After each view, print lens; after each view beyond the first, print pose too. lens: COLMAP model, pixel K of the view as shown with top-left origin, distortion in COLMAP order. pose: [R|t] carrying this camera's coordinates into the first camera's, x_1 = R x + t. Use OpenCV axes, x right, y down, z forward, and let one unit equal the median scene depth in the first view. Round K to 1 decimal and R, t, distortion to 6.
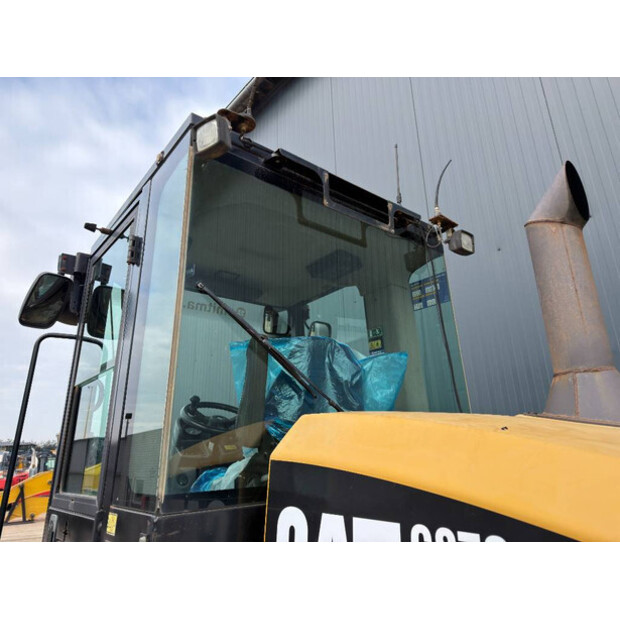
lens RADIAL K [[440.4, 0, 313.7], [0, 440.4, 304.4], [0, 0, 1]] dist [-0.004537, -0.003111]
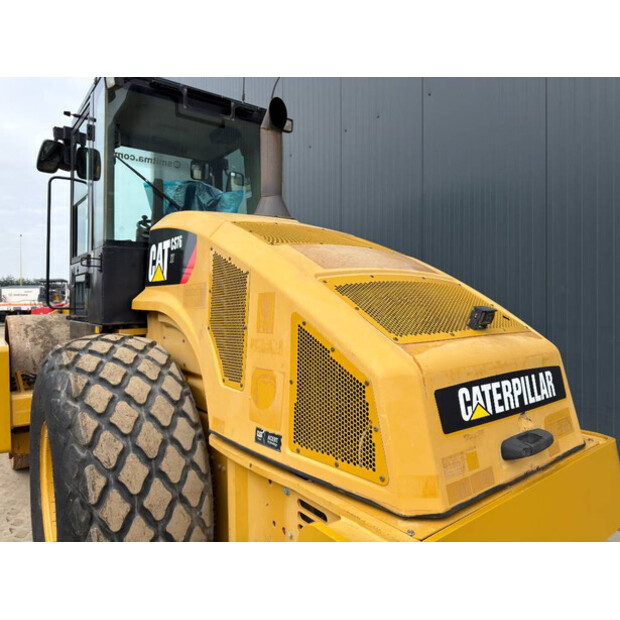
lens RADIAL K [[440.4, 0, 310.4], [0, 440.4, 305.6], [0, 0, 1]] dist [-0.004537, -0.003111]
pose [[0.998813, 0.031379, -0.037246, 0.491946], [-0.017093, 0.941984, 0.335222, -0.052060], [0.045604, -0.334187, 0.941403, -0.769160]]
